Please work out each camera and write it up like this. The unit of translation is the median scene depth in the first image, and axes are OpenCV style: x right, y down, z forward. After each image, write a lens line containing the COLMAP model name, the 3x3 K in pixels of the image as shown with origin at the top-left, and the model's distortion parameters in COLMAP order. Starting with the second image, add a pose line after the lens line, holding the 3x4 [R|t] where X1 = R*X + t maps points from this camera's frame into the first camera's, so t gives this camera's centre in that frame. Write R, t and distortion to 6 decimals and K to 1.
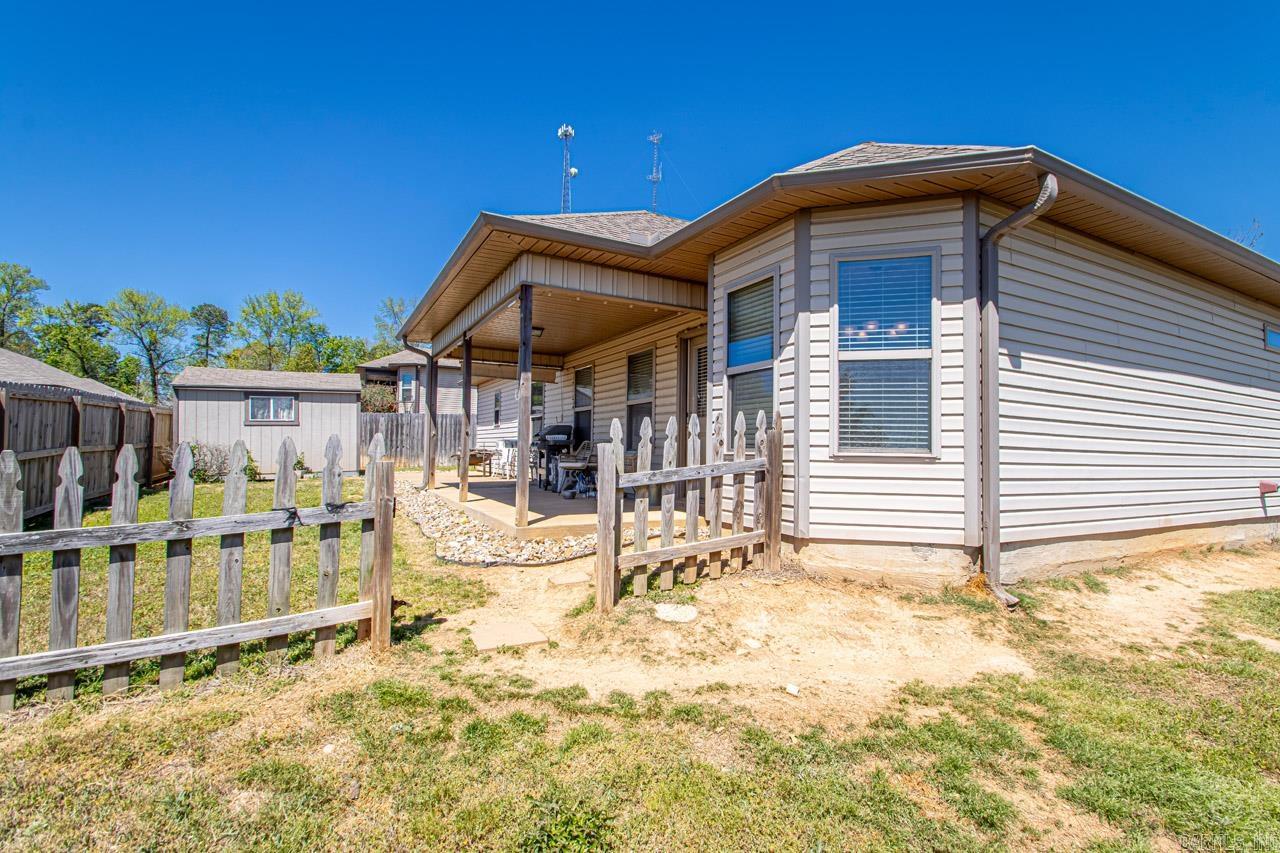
lens RADIAL K [[602.1, 0, 652.8], [0, 602.1, 424.9], [0, 0, 1]] dist [0.016016, -0.017321]
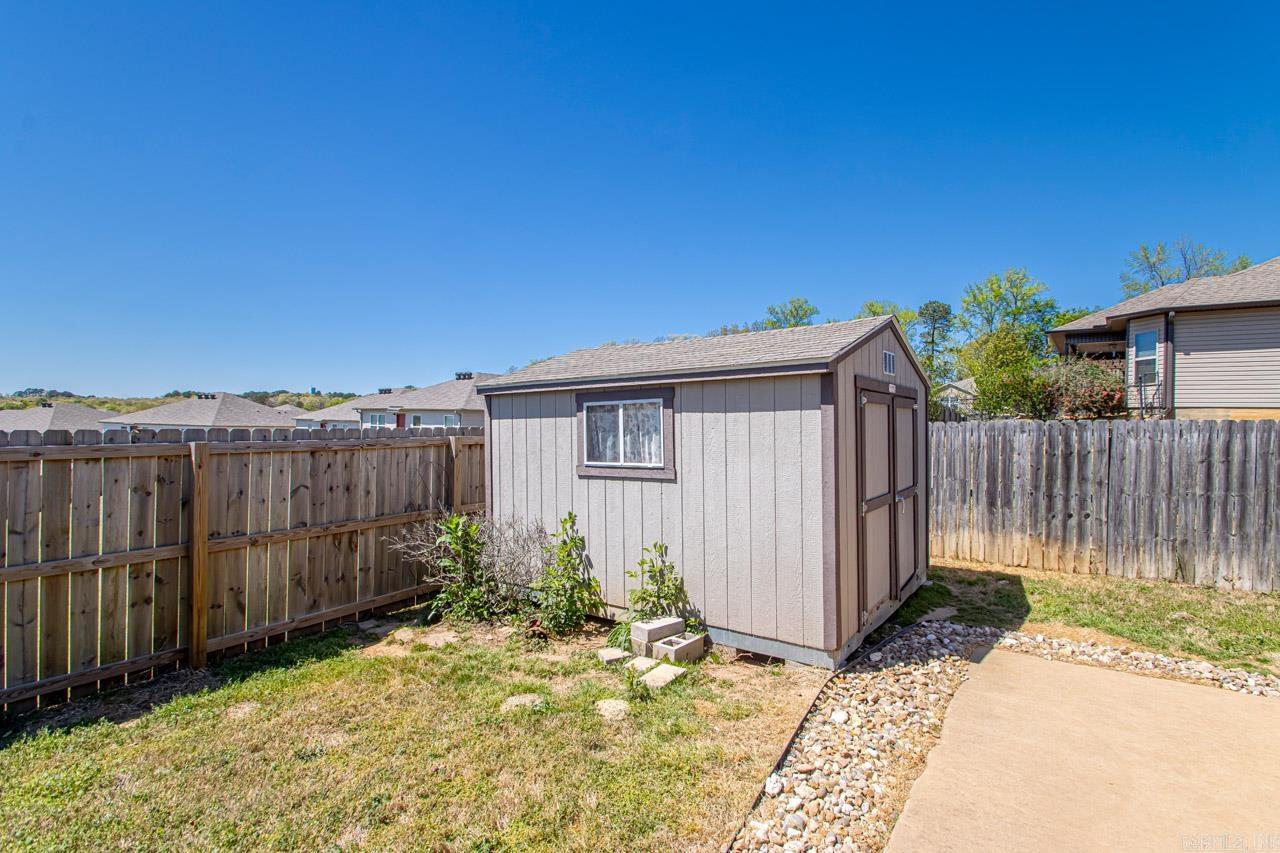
lens RADIAL K [[602.1, 0, 652.8], [0, 602.1, 424.9], [0, 0, 1]] dist [0.016016, -0.017321]
pose [[0.447778, -0.009055, -0.894099, -0.204389], [0.023455, 0.999724, 0.001622, -0.022489], [0.893837, -0.021697, 0.447866, 0.595905]]
